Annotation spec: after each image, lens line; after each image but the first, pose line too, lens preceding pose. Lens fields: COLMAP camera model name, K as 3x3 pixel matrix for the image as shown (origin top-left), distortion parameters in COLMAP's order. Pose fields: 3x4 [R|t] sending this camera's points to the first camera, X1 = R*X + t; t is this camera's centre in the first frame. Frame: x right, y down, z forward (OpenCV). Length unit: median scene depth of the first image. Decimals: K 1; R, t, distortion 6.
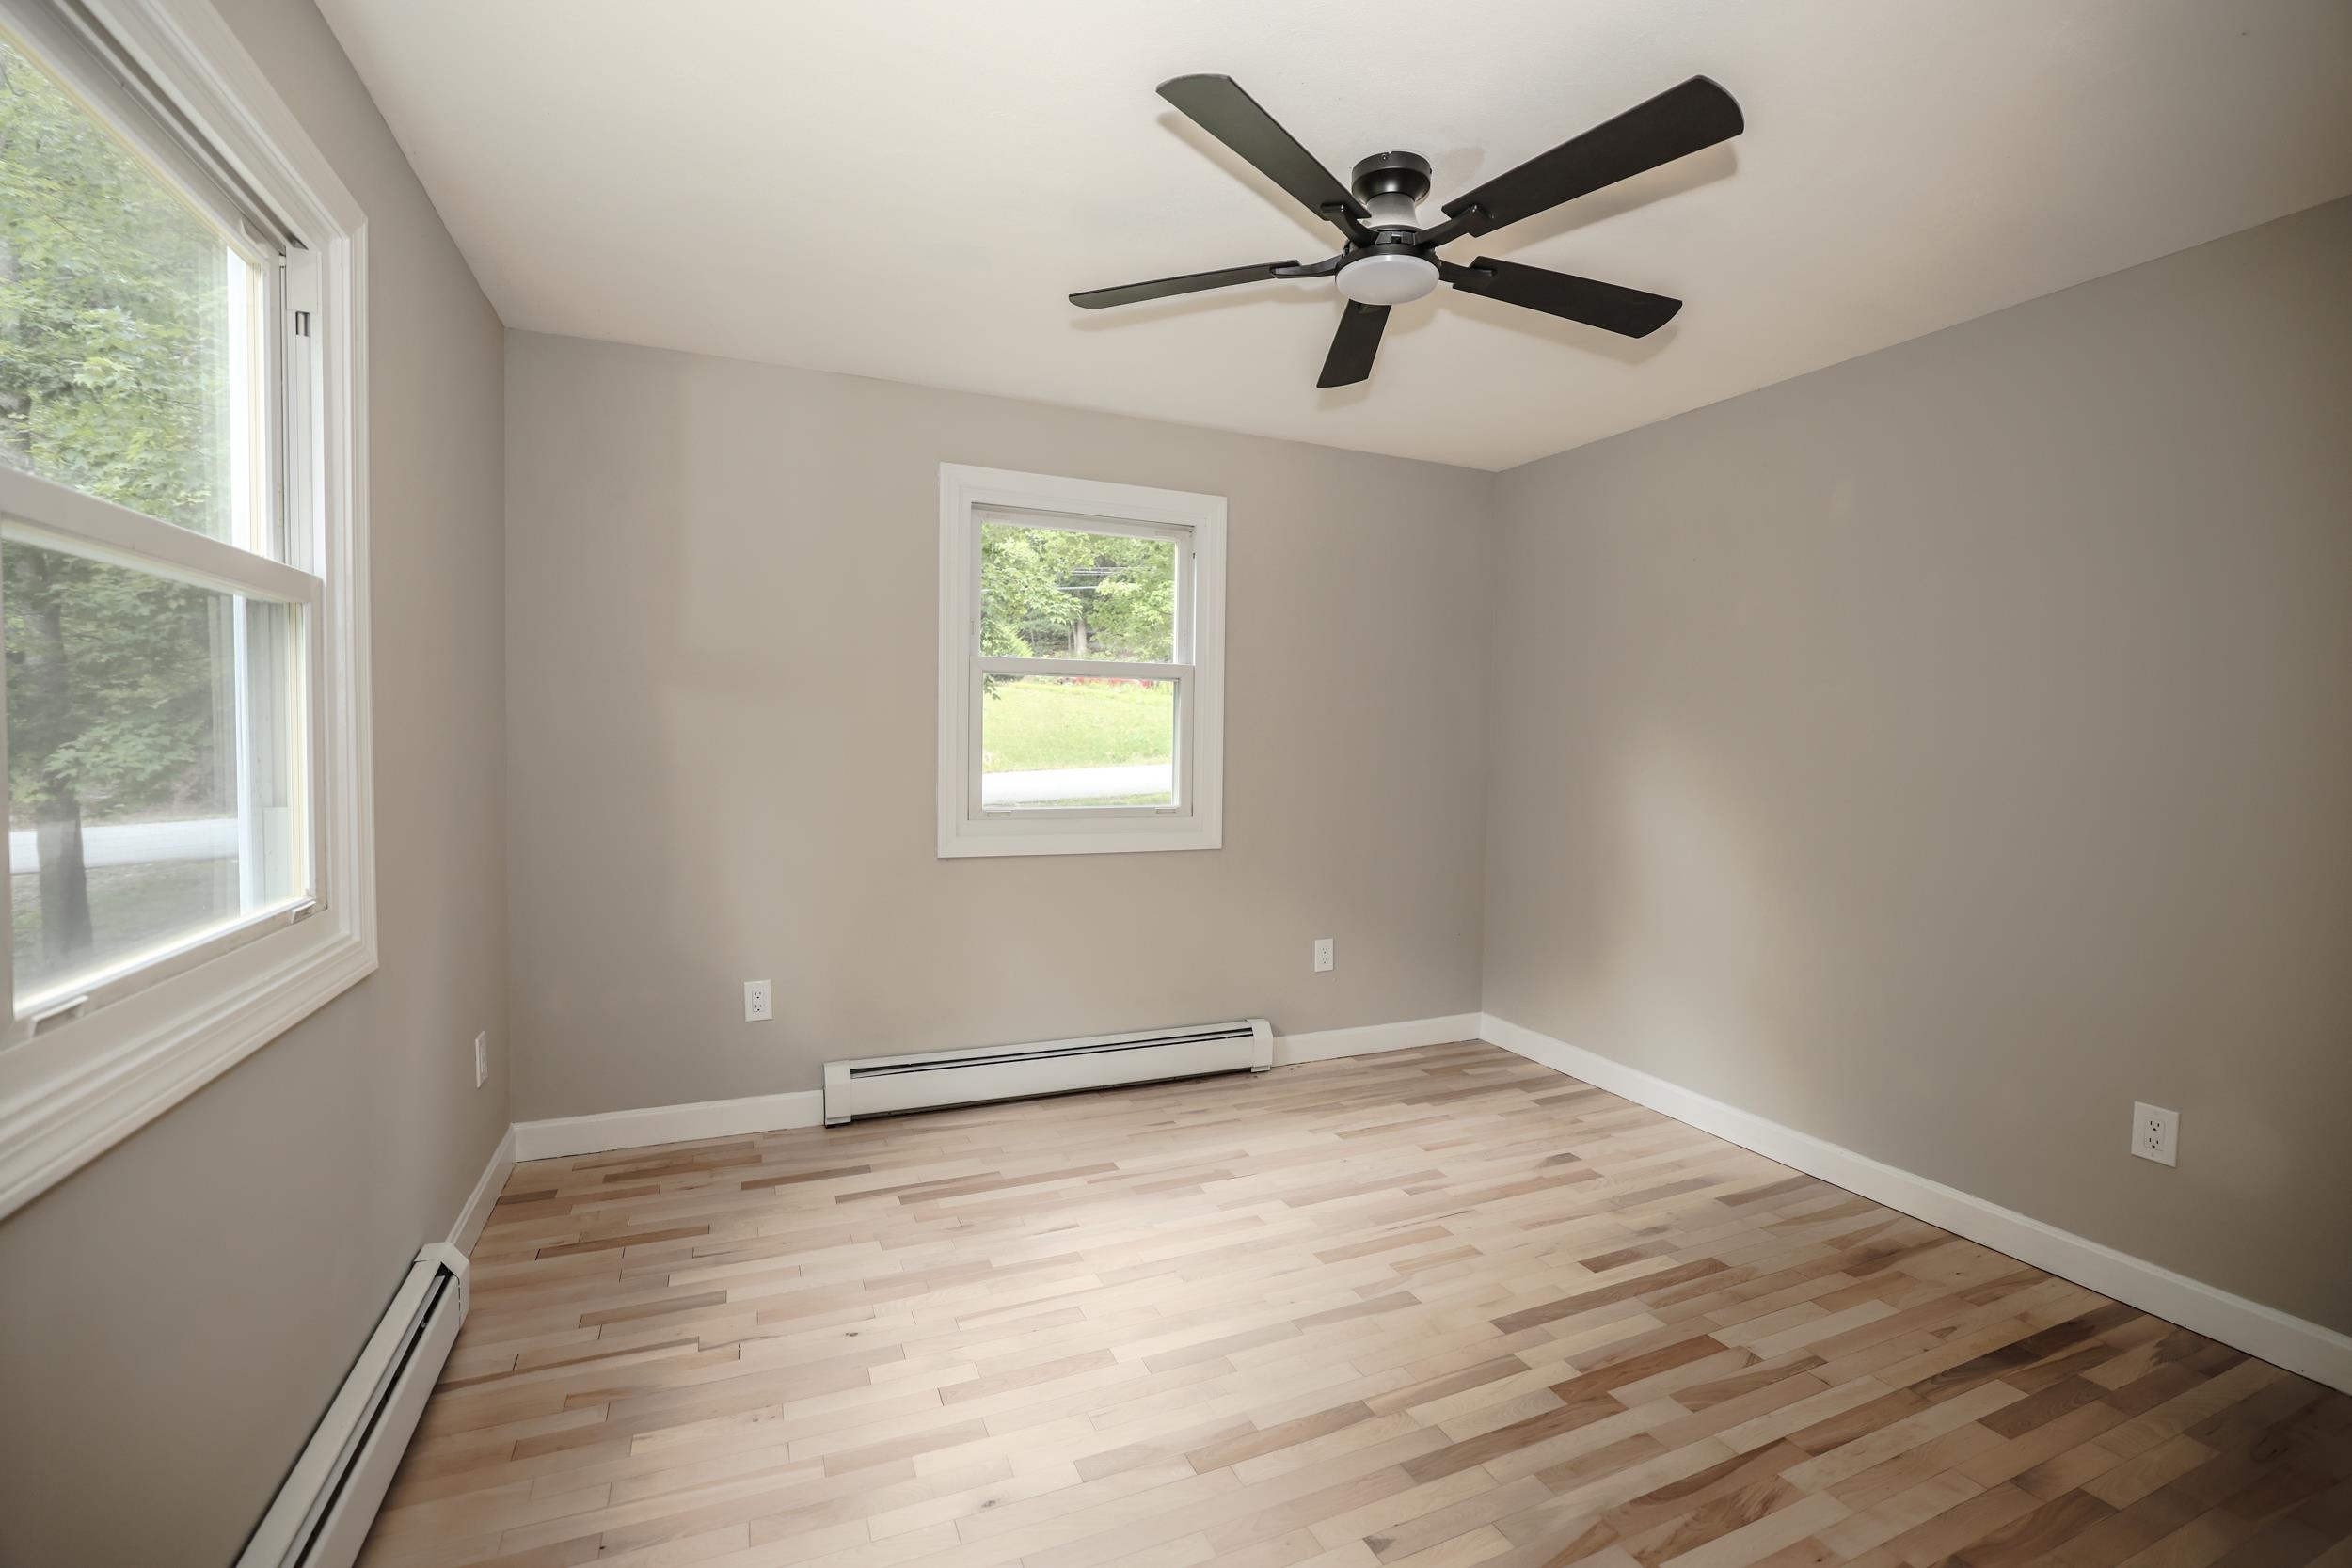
lens RADIAL K [[1022.8, 0, 1167.5], [0, 1022.8, 781.4], [0, 0, 1]] dist [-0.044408, 0.019152]
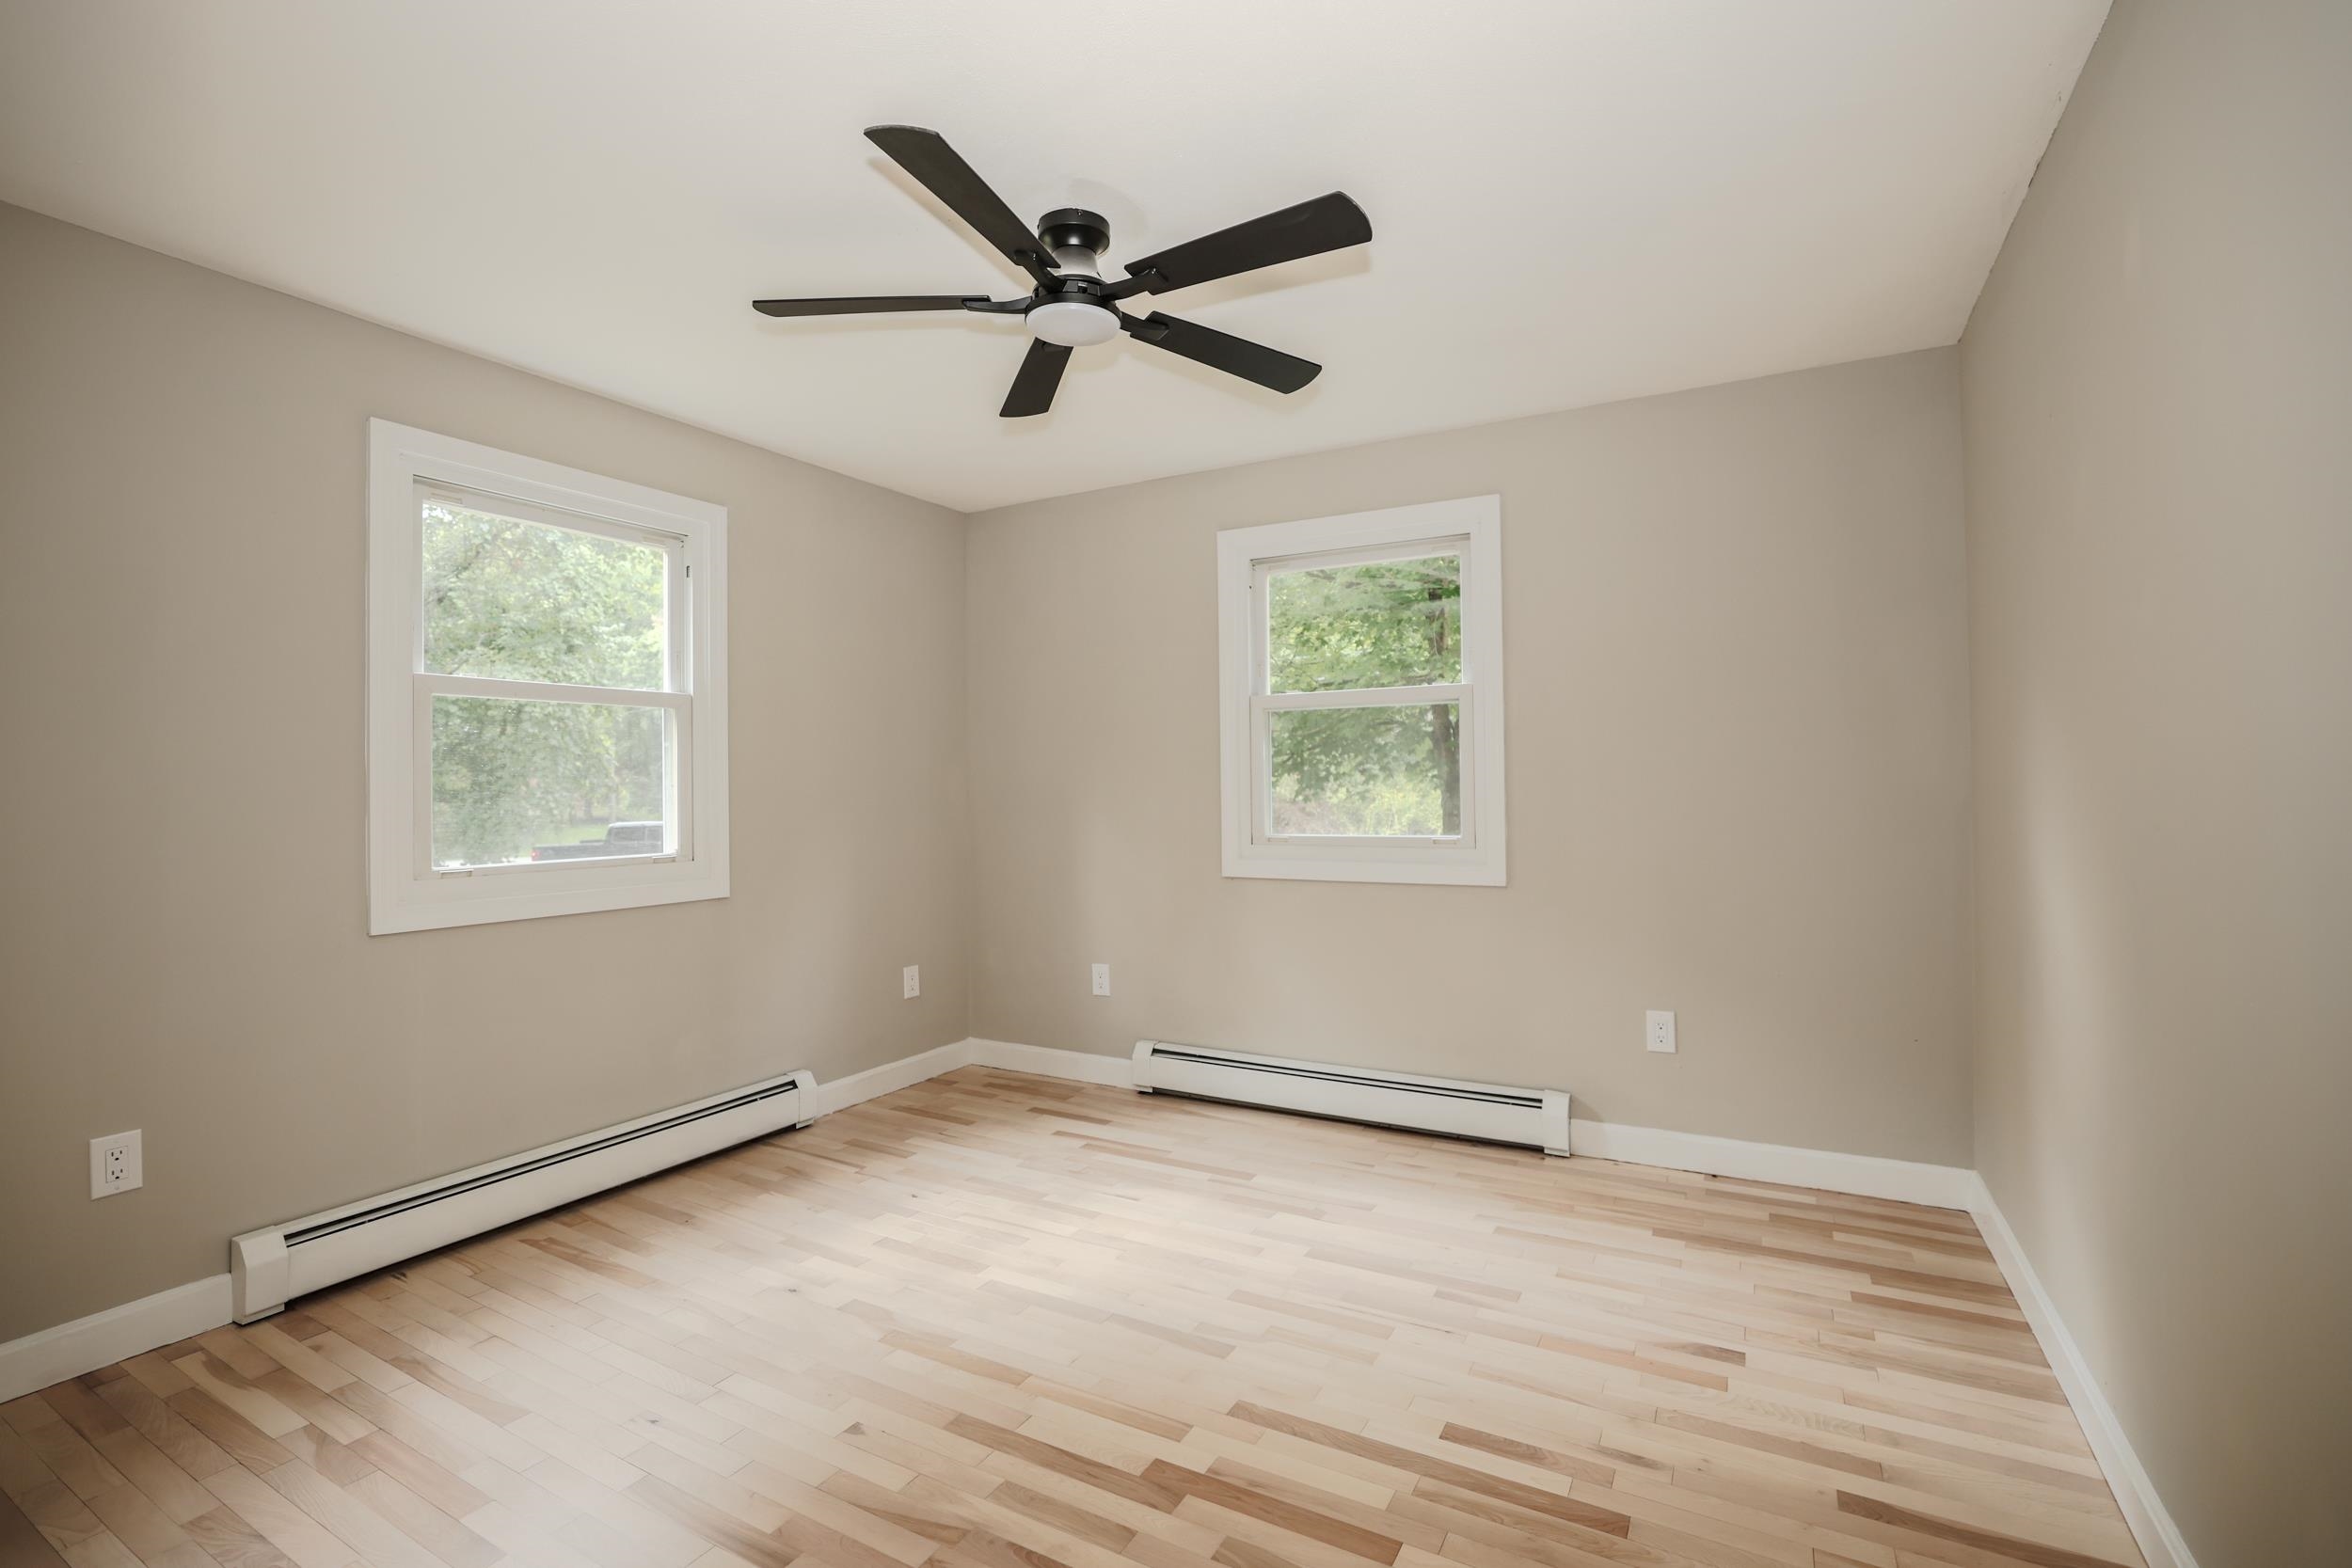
lens RADIAL K [[1022.8, 0, 1167.5], [0, 1022.8, 781.4], [0, 0, 1]] dist [-0.044408, 0.019152]
pose [[0.604873, -0.032191, -0.795671, 0.798140], [-0.015337, 0.998526, -0.052057, 0.034520], [0.796174, 0.043691, 0.603488, 0.316593]]
